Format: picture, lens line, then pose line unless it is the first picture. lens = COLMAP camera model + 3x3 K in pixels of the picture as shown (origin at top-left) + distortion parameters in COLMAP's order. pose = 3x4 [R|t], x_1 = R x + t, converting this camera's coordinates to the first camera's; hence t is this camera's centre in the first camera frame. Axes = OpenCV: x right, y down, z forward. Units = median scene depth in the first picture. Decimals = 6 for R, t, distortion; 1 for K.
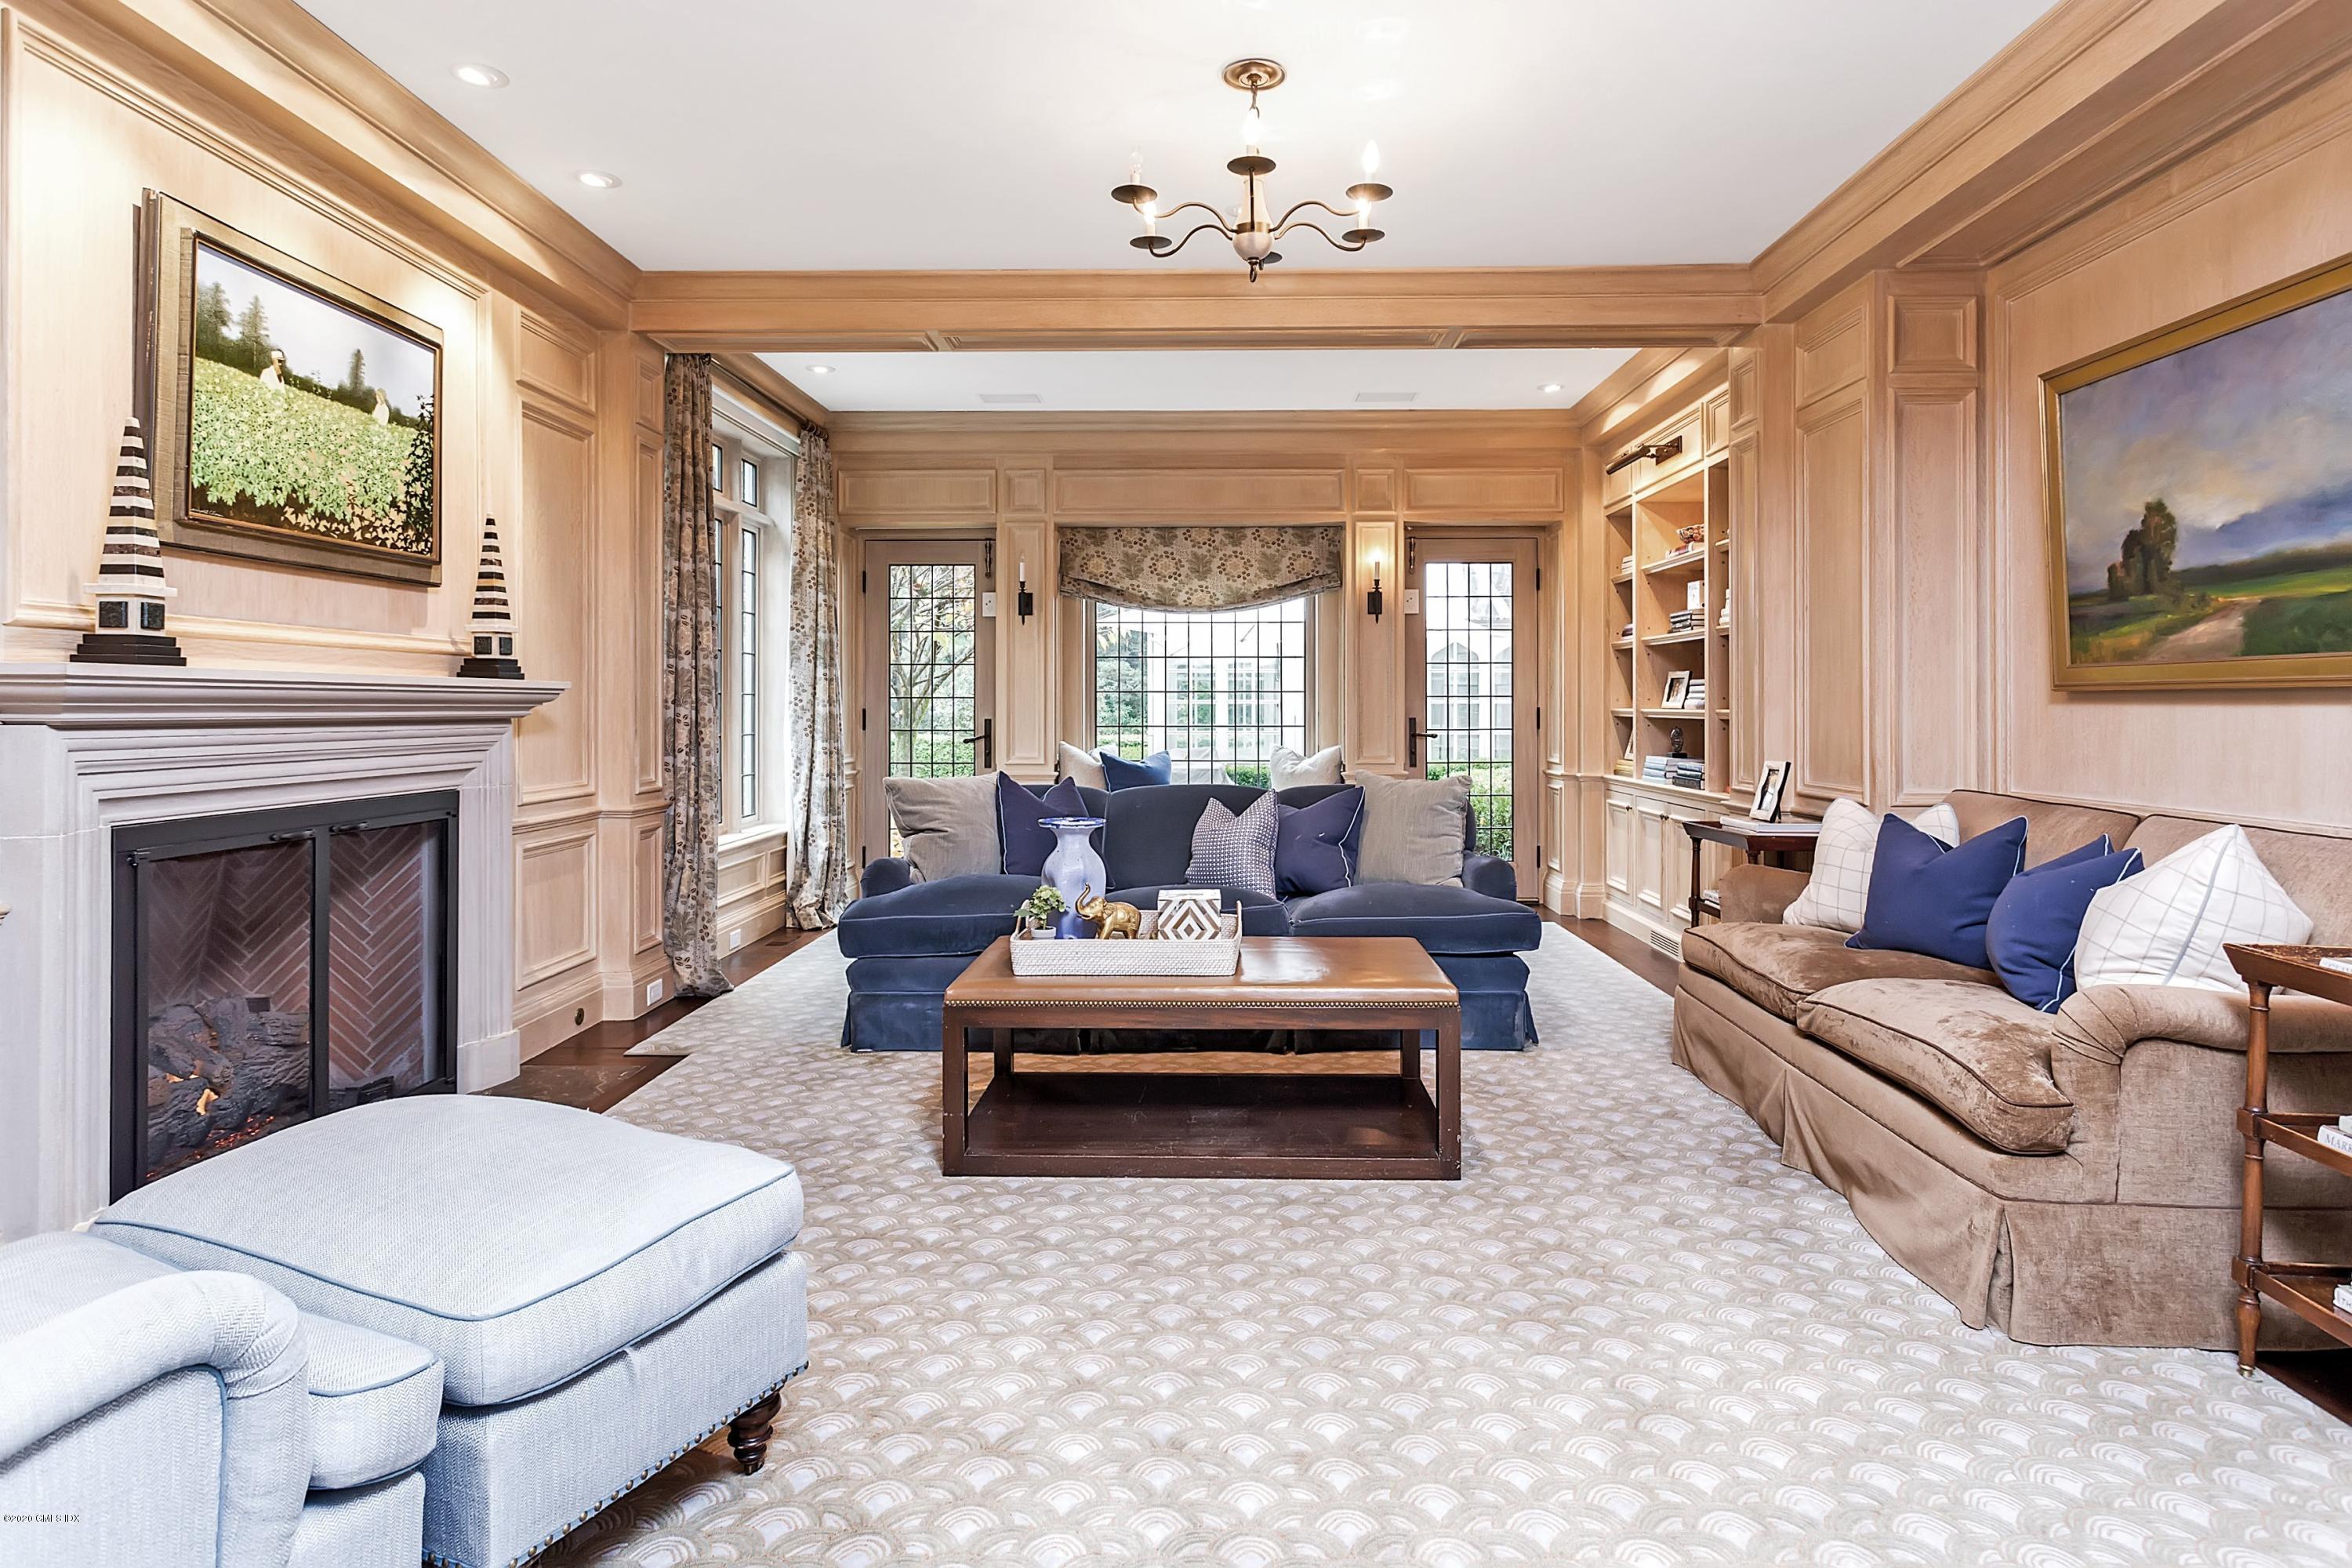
lens RADIAL K [[1279.5, 0, 1178.8], [0, 1279.5, 708.6], [0, 0, 1]] dist [-0.003125, 0.001262]
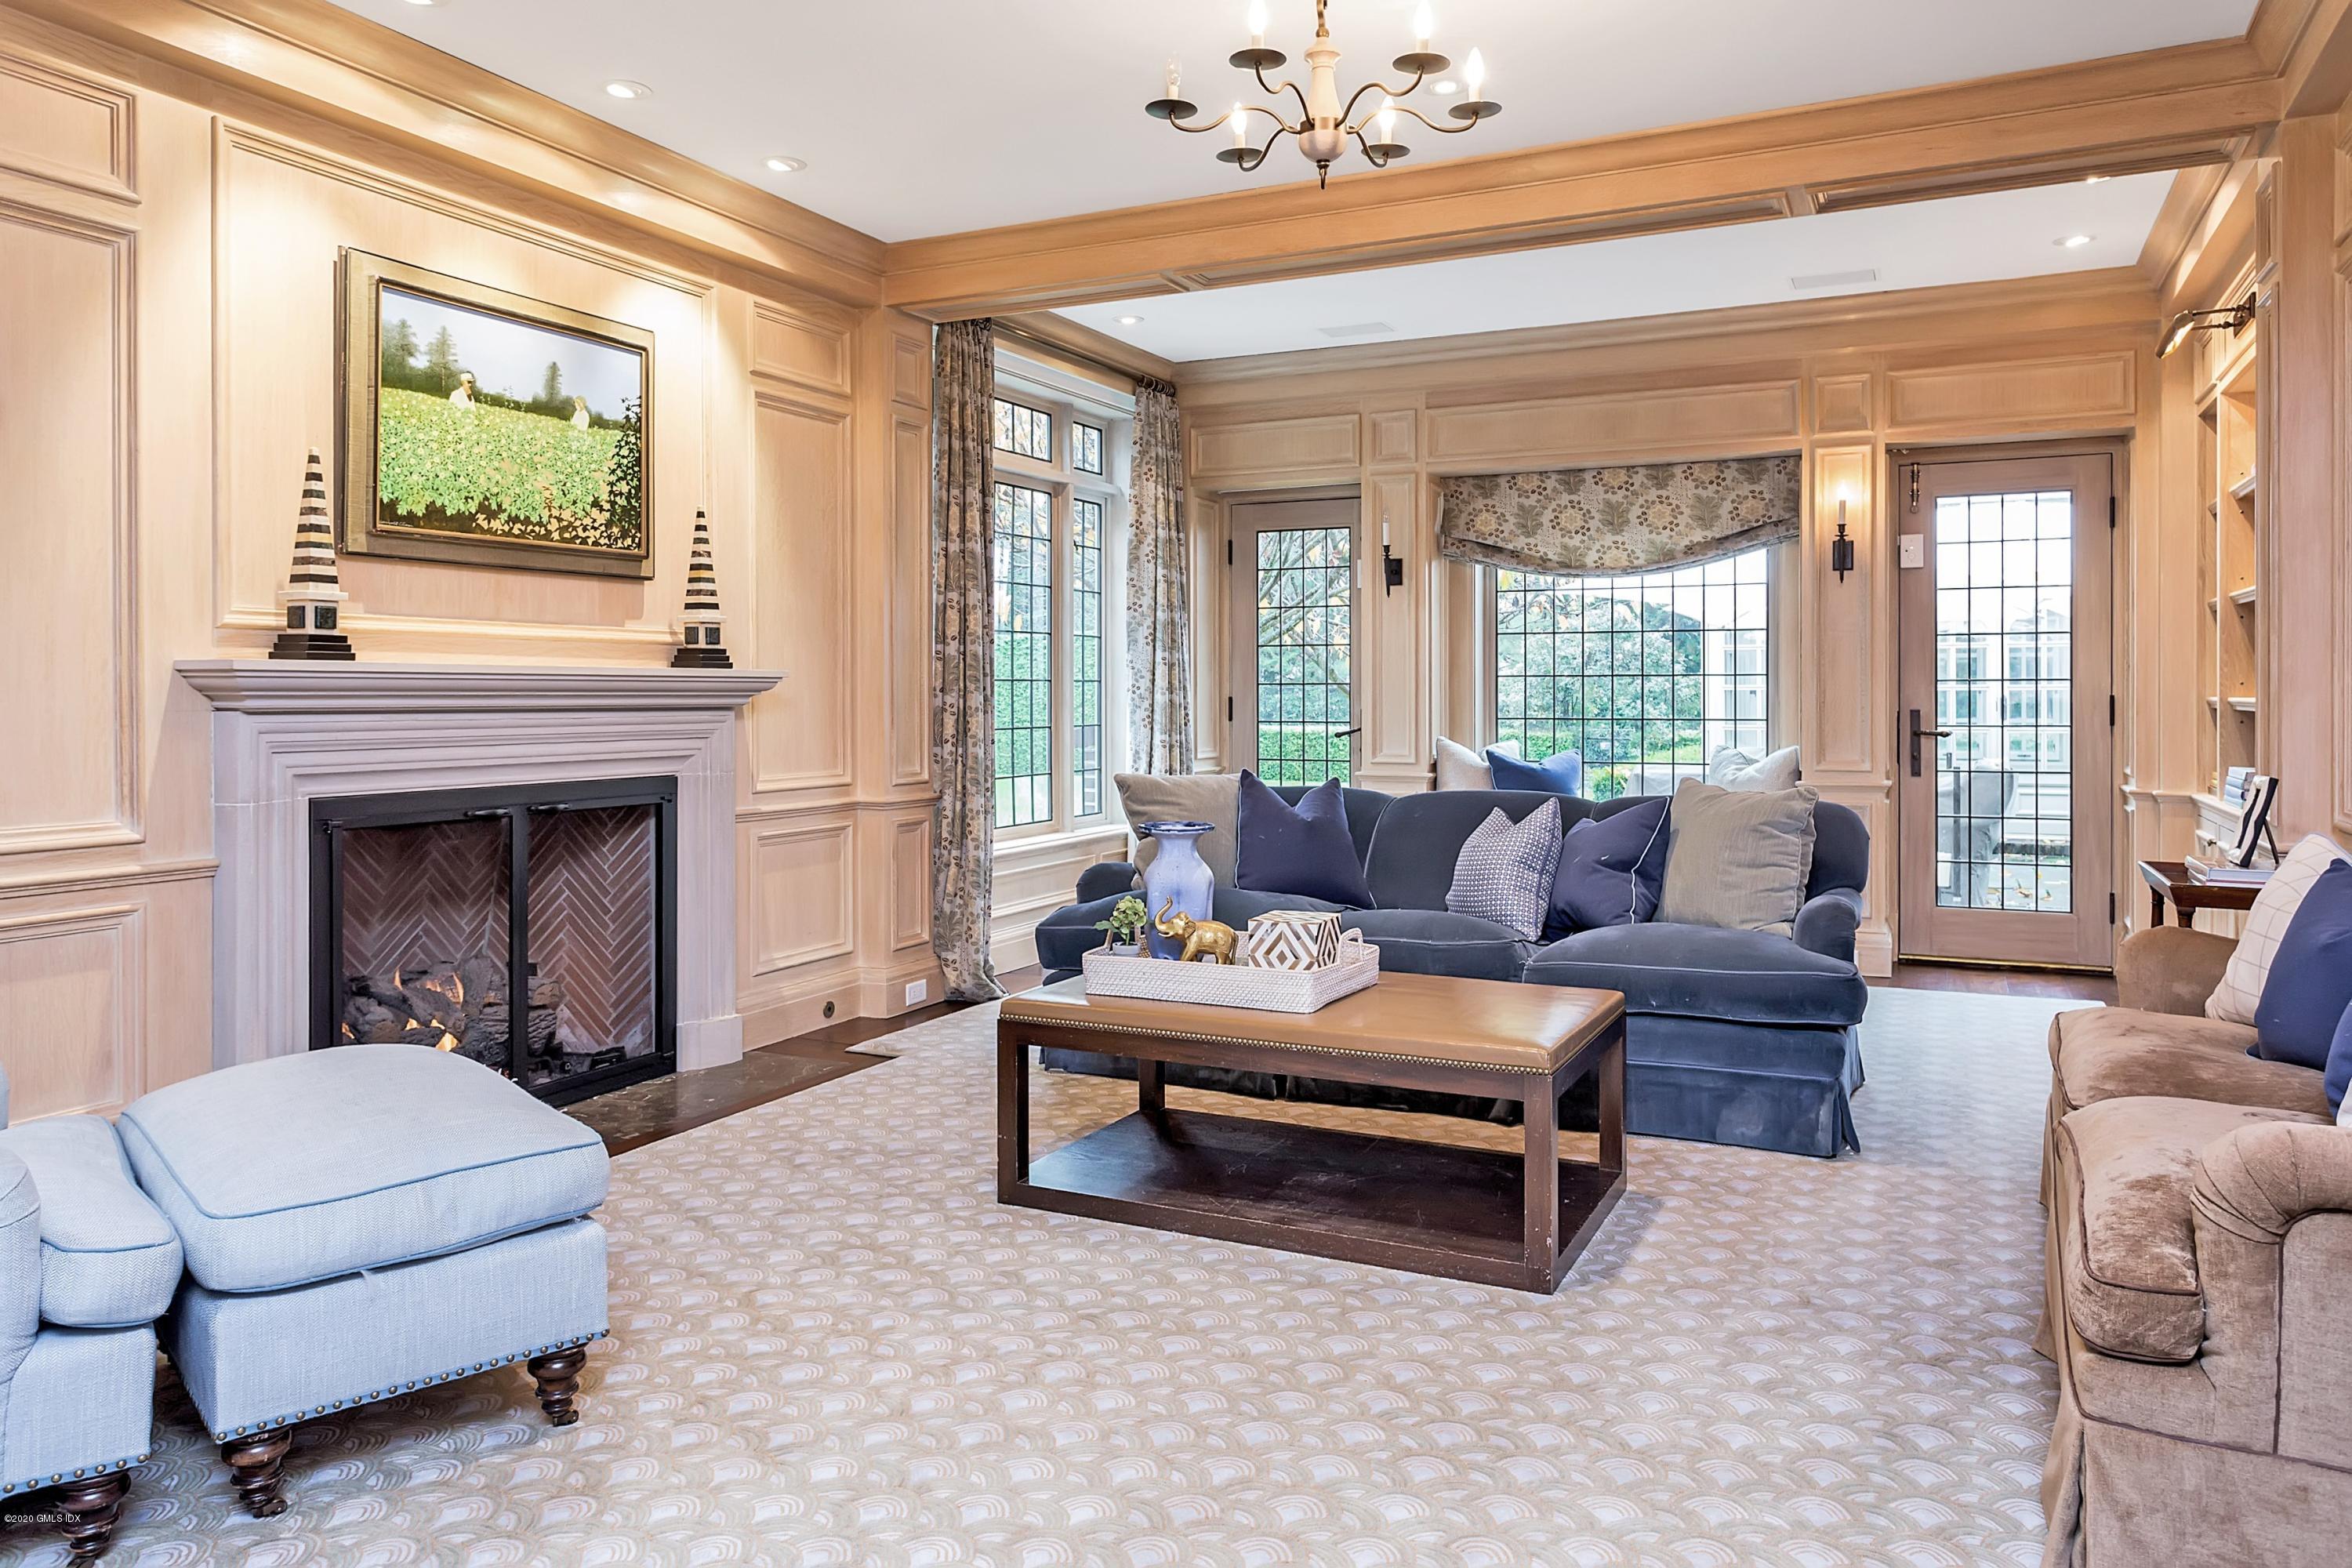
lens RADIAL K [[1557.0, 0, 1177.2], [0, 1557.0, 706.3], [0, 0, 1]] dist [-0.003157, 0.004620]
pose [[0.909234, 0.002951, -0.416274, 0.327396], [-0.000275, 0.999979, 0.006489, -0.000922], [0.416285, -0.005785, 0.909216, 0.025669]]
